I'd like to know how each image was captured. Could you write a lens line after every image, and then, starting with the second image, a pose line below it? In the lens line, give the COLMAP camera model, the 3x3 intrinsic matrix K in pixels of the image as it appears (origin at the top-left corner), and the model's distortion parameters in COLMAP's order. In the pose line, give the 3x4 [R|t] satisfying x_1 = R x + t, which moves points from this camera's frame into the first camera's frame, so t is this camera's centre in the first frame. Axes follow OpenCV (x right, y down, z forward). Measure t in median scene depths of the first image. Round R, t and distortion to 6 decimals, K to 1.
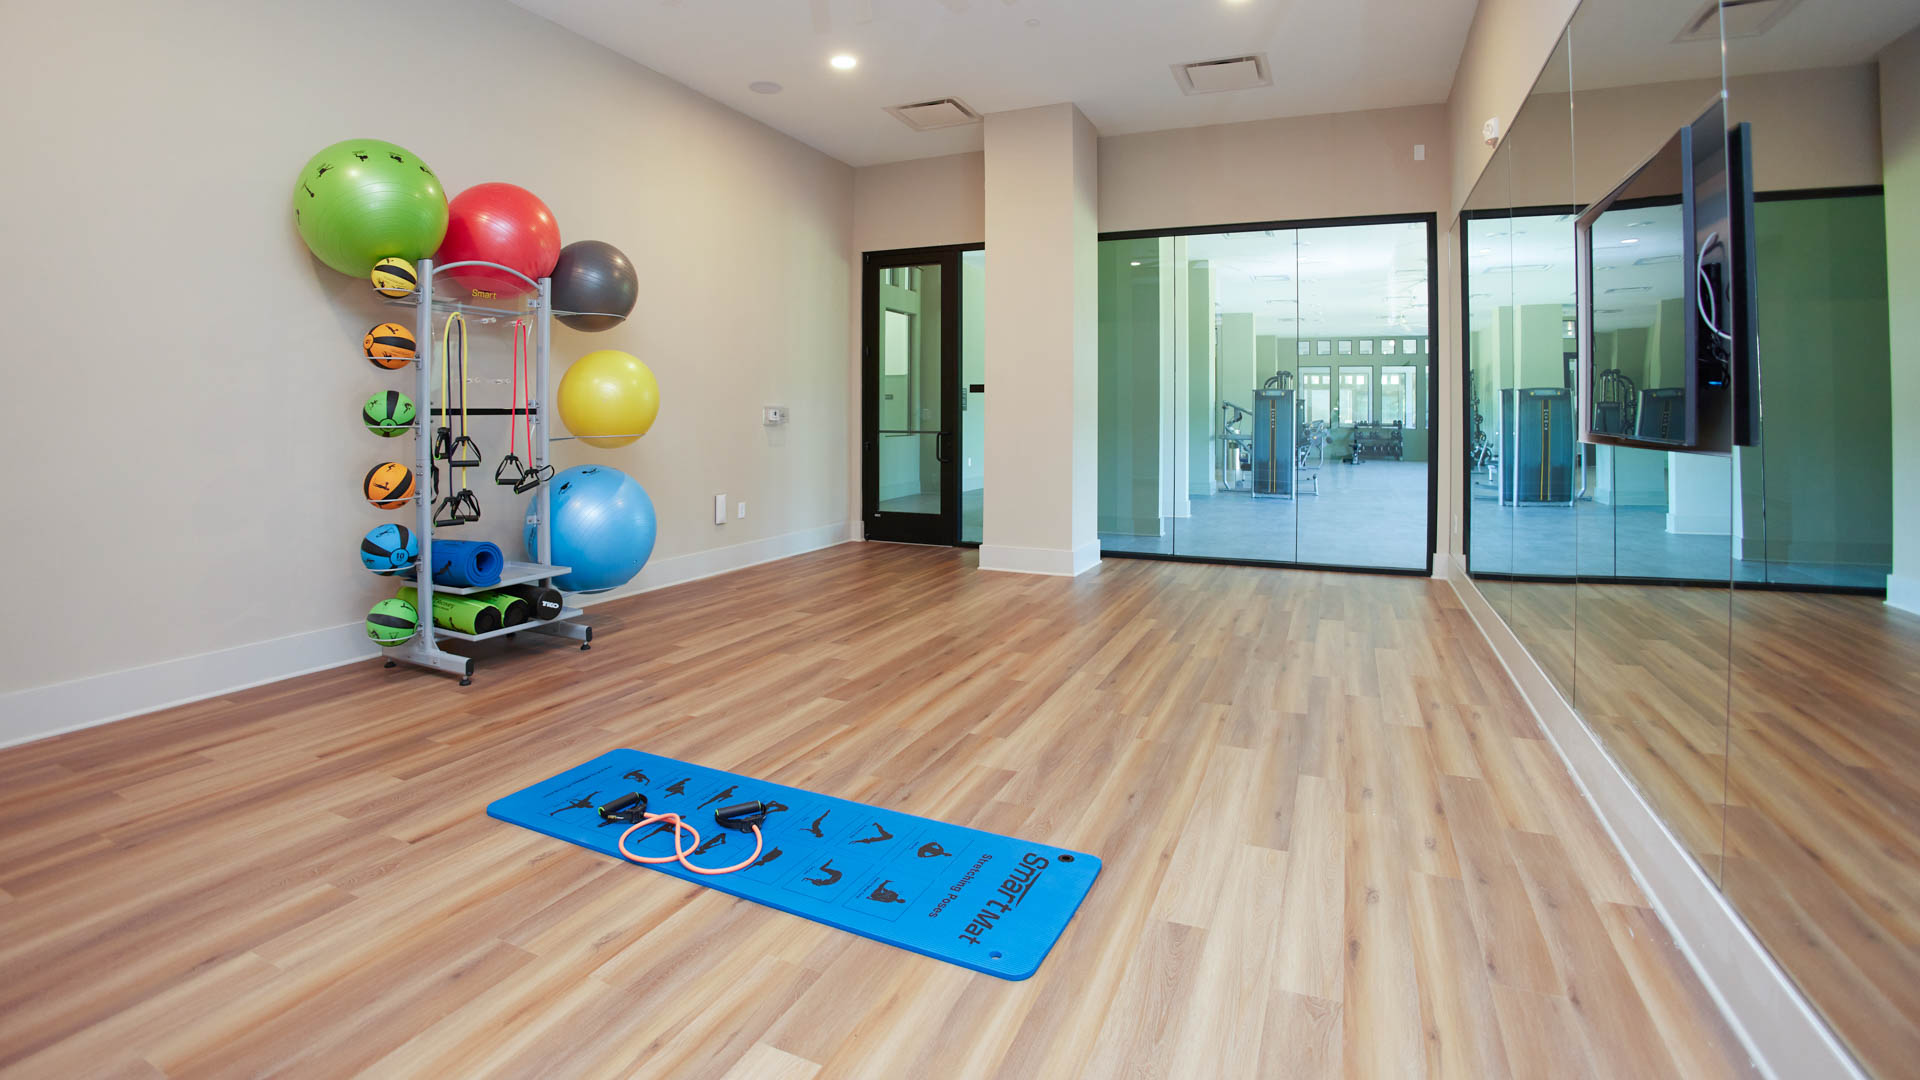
lens RADIAL K [[864.0, 0, 959.2], [0, 864.0, 535.6], [0, 0, 1]] dist [-0.056020, 0.001894]
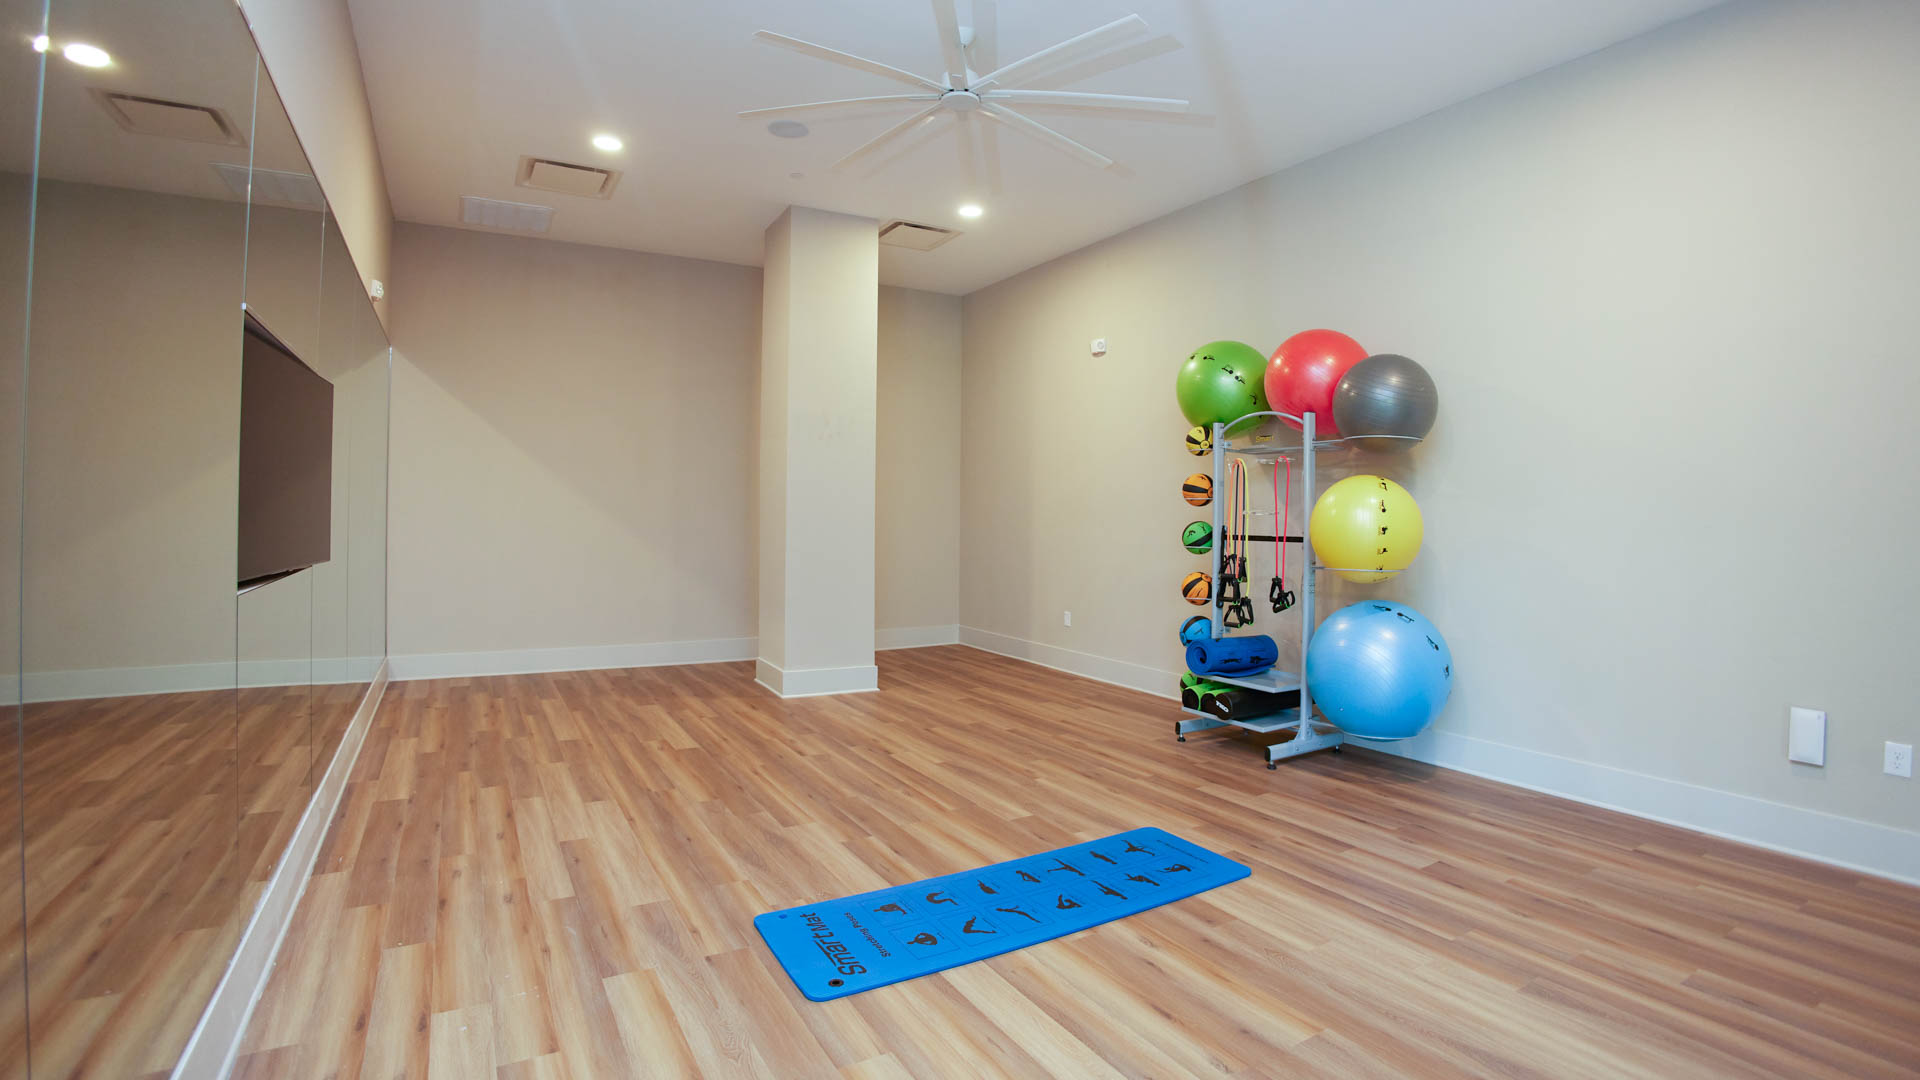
lens RADIAL K [[864.0, 0, 960.4], [0, 864.0, 531.1], [0, 0, 1]] dist [-0.056020, 0.001894]
pose [[-0.583005, 0.007288, -0.812436, 0.995014], [-0.110682, 0.989925, 0.088307, -0.316073], [0.804894, 0.141405, -0.576325, 1.980834]]
